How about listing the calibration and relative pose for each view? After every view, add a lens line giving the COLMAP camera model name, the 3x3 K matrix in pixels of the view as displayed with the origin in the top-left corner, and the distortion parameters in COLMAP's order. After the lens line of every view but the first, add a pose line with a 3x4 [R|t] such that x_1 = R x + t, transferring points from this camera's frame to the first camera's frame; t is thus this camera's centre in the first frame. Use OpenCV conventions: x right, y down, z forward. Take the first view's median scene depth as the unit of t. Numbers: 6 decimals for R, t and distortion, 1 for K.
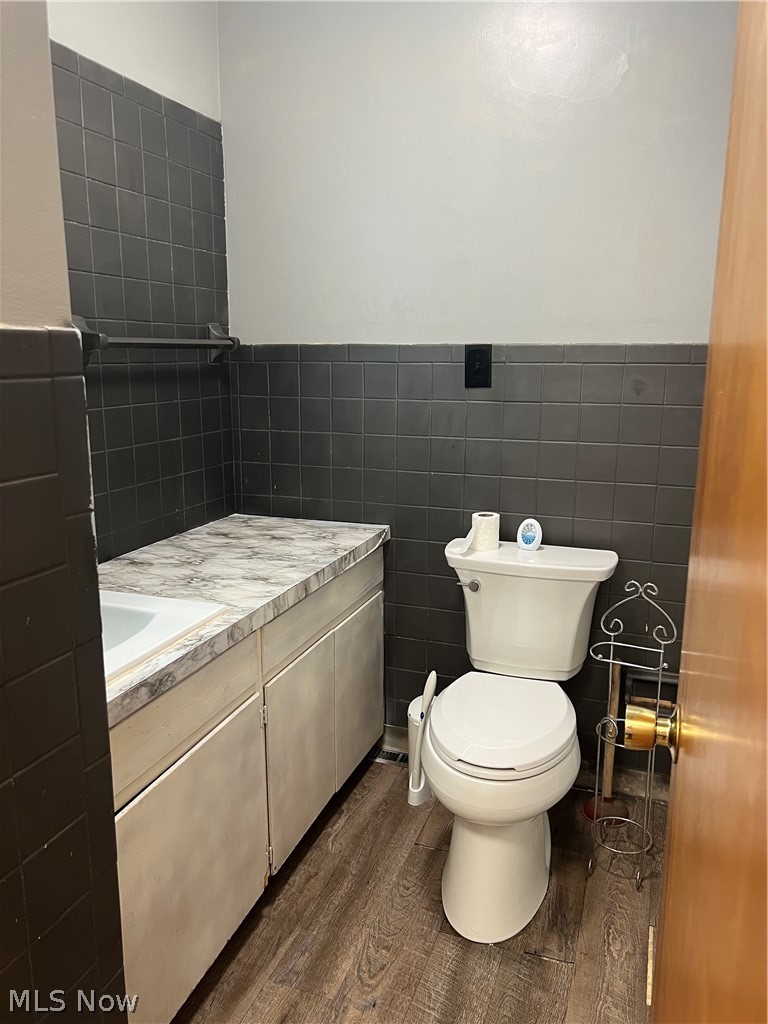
lens RADIAL K [[761.6, 0, 380.4], [0, 761.6, 509.0], [0, 0, 1]] dist [0.009736, -0.040639]
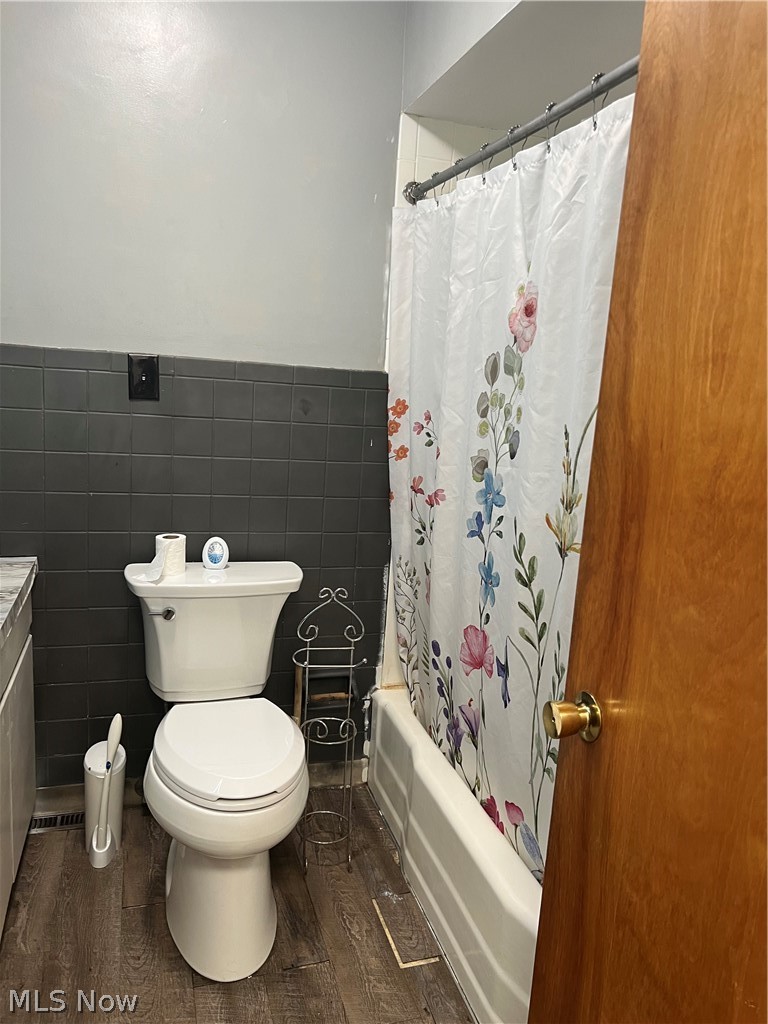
lens RADIAL K [[761.6, 0, 387.0], [0, 761.6, 508.2], [0, 0, 1]] dist [0.009736, -0.040639]
pose [[0.784107, -0.057411, 0.617964, -0.234903], [0.058127, 0.998129, 0.018976, -0.030224], [-0.617897, 0.021041, 0.785977, 0.092124]]
